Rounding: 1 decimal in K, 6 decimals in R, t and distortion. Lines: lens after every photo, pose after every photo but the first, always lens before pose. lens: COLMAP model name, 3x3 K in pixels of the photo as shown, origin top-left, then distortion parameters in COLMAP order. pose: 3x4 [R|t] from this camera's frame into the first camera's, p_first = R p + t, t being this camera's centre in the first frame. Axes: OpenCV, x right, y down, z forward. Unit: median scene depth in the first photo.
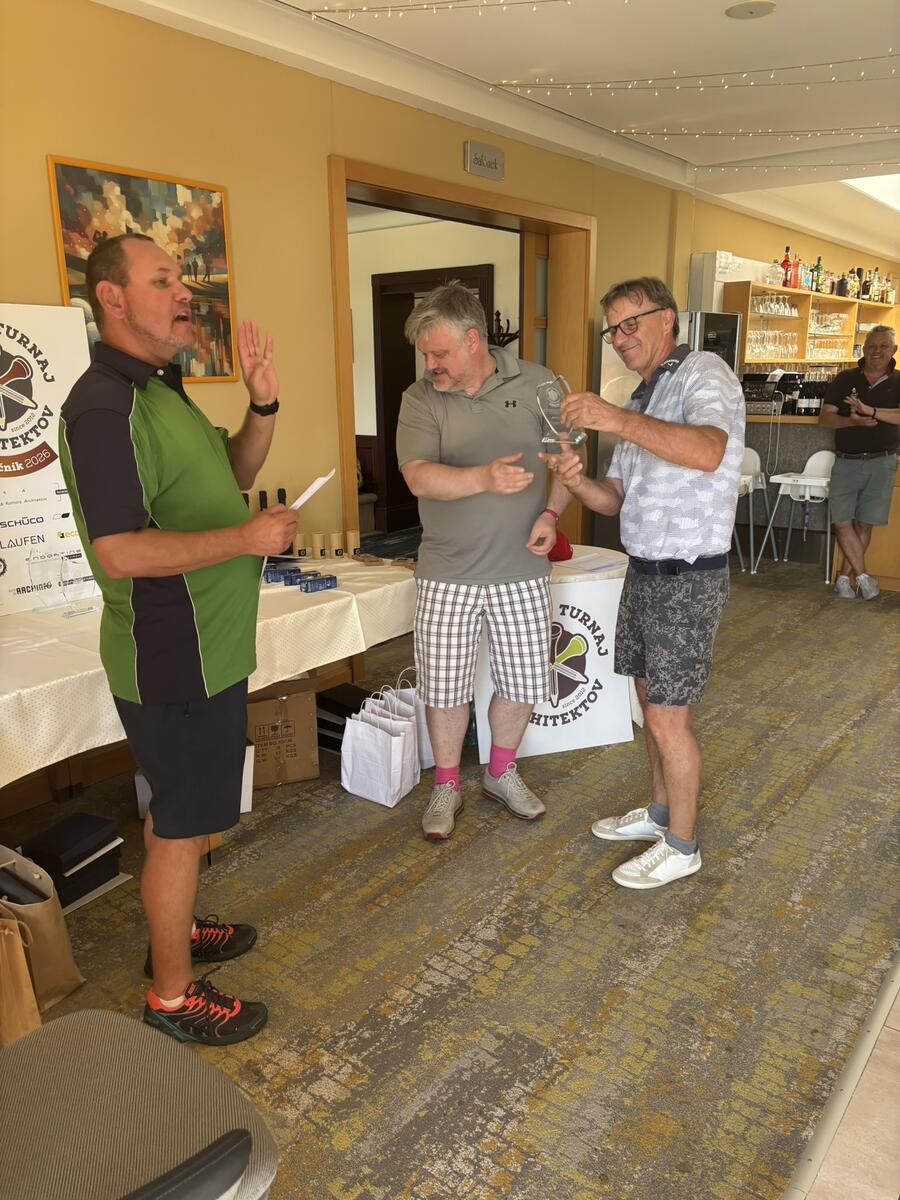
lens RADIAL K [[922.5, 0, 450.0], [0, 922.5, 600.0], [0, 0, 1]] dist [0.075205, -0.092019]
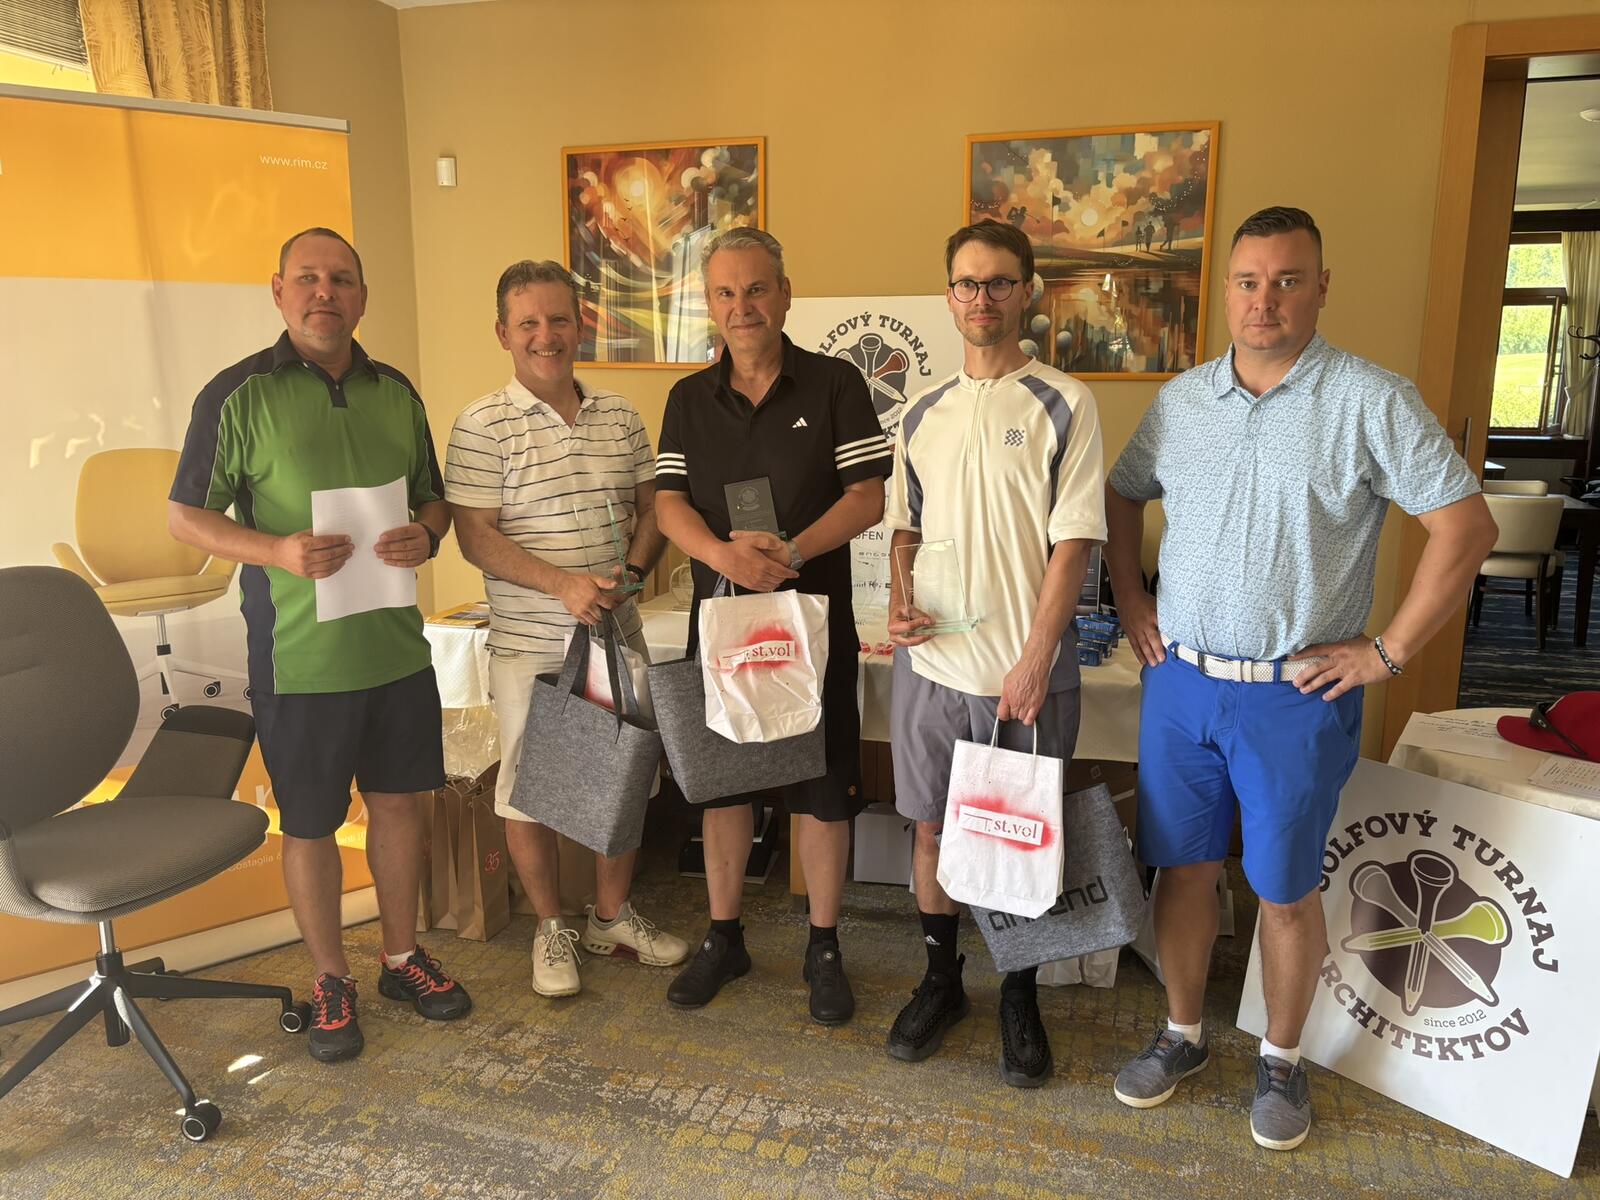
lens RADIAL K [[1230.0, 0, 802.0], [0, 1230.0, 593.3], [0, 0, 1]] dist [0.075205, -0.092019]
pose [[0.323383, 0.185279, -0.927952, 0.654898], [-0.237784, 0.965089, 0.109828, -0.114676], [0.915905, 0.185135, 0.356149, 0.430131]]
